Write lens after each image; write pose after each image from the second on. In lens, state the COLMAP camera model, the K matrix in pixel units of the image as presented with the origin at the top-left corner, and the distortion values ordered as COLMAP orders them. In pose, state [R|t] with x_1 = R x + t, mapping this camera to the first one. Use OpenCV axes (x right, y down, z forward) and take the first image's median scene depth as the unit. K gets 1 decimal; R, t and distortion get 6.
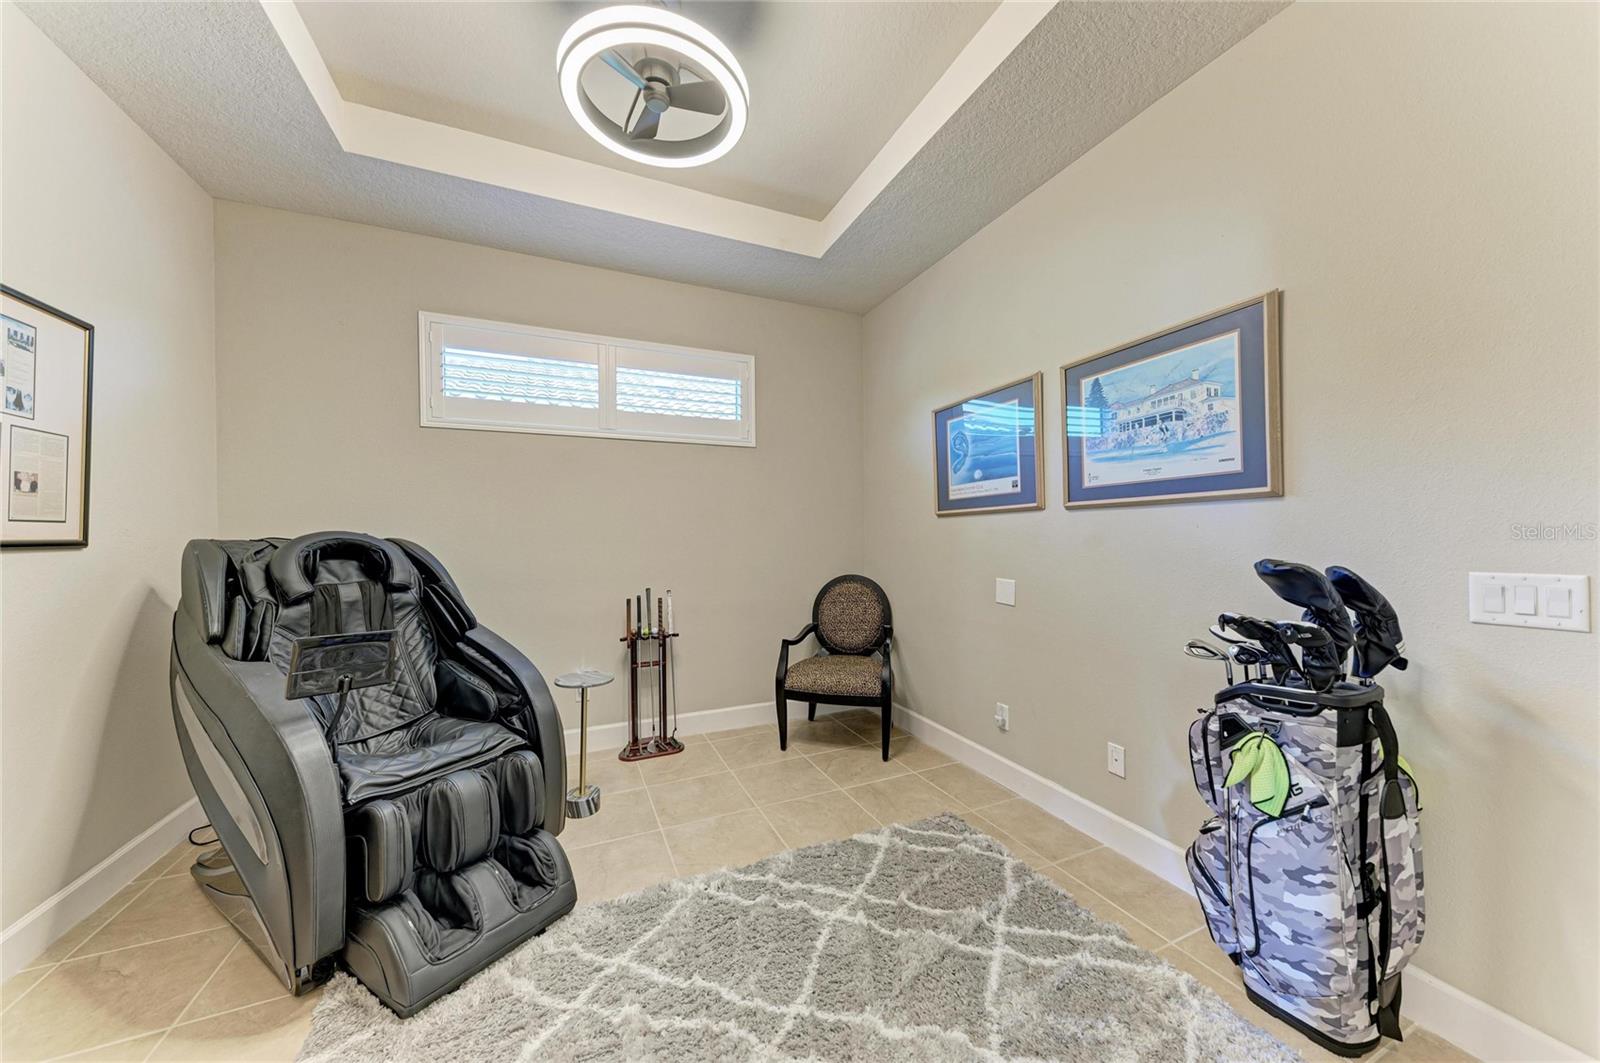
lens RADIAL K [[547.0, 0, 800.6], [0, 547.0, 533.4], [0, 0, 1]] dist [0.018950, -0.005179]
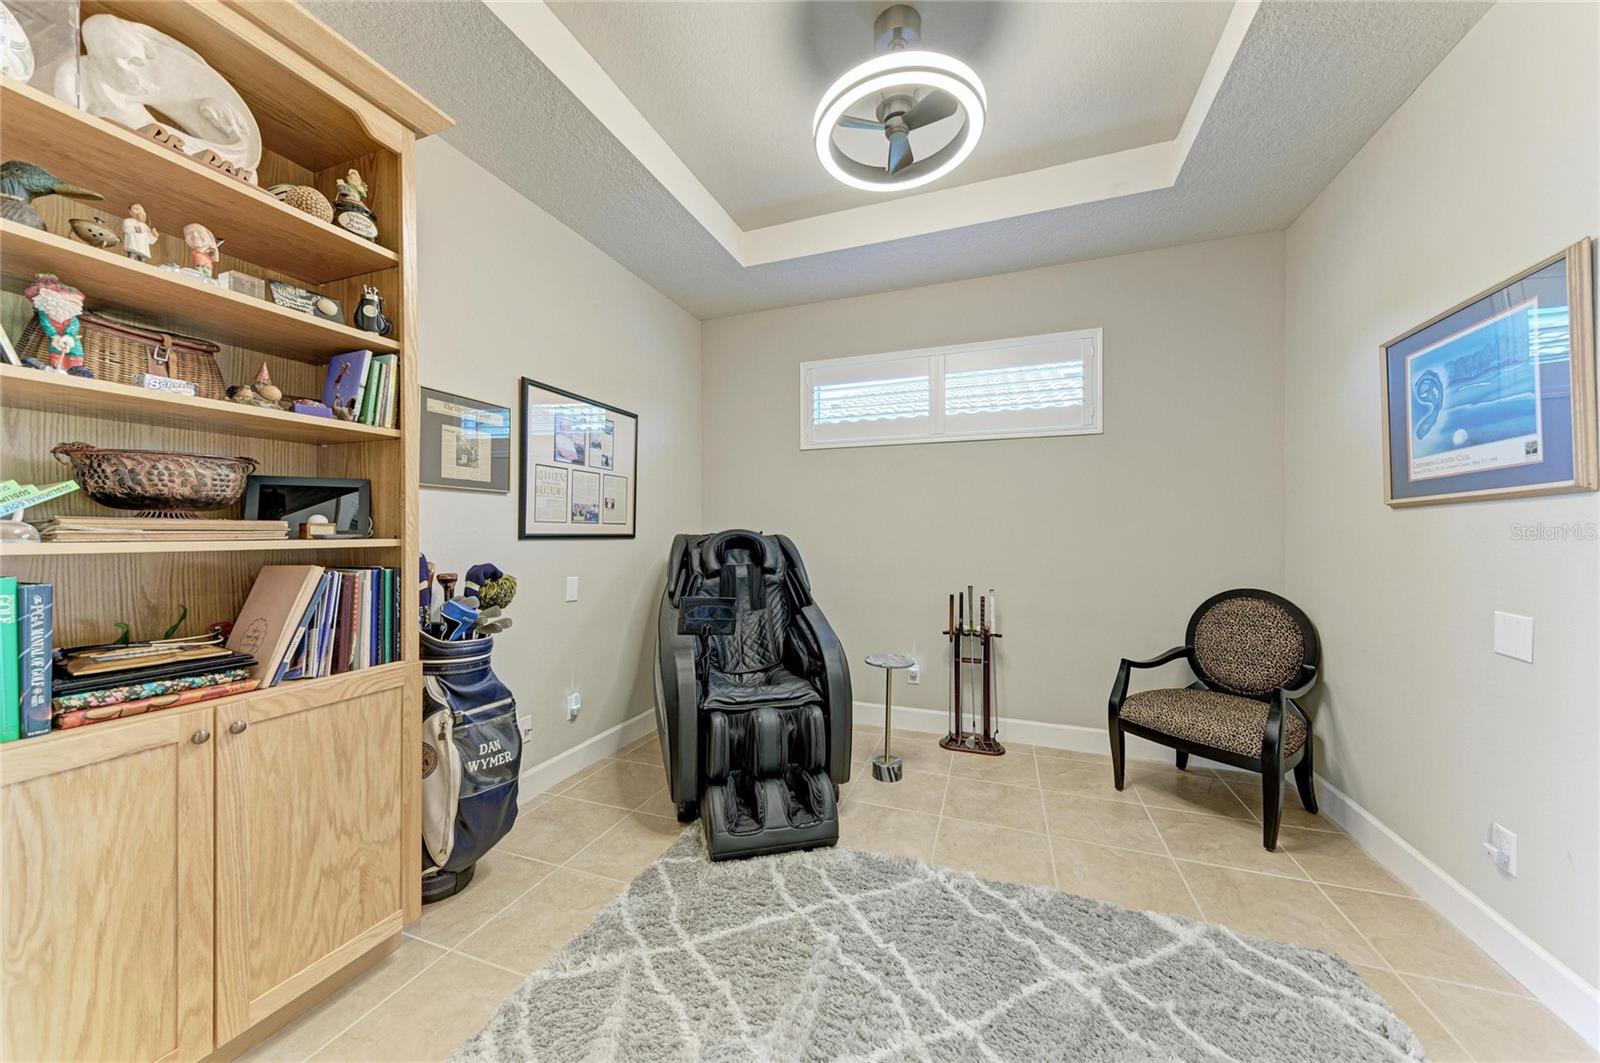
lens RADIAL K [[547.0, 0, 800.6], [0, 547.0, 533.4], [0, 0, 1]] dist [0.018950, -0.005179]
pose [[0.720325, 0.006714, -0.693604, 0.294928], [-0.004677, 0.999977, 0.004823, -0.001048], [0.693621, -0.000230, 0.720340, 0.072387]]
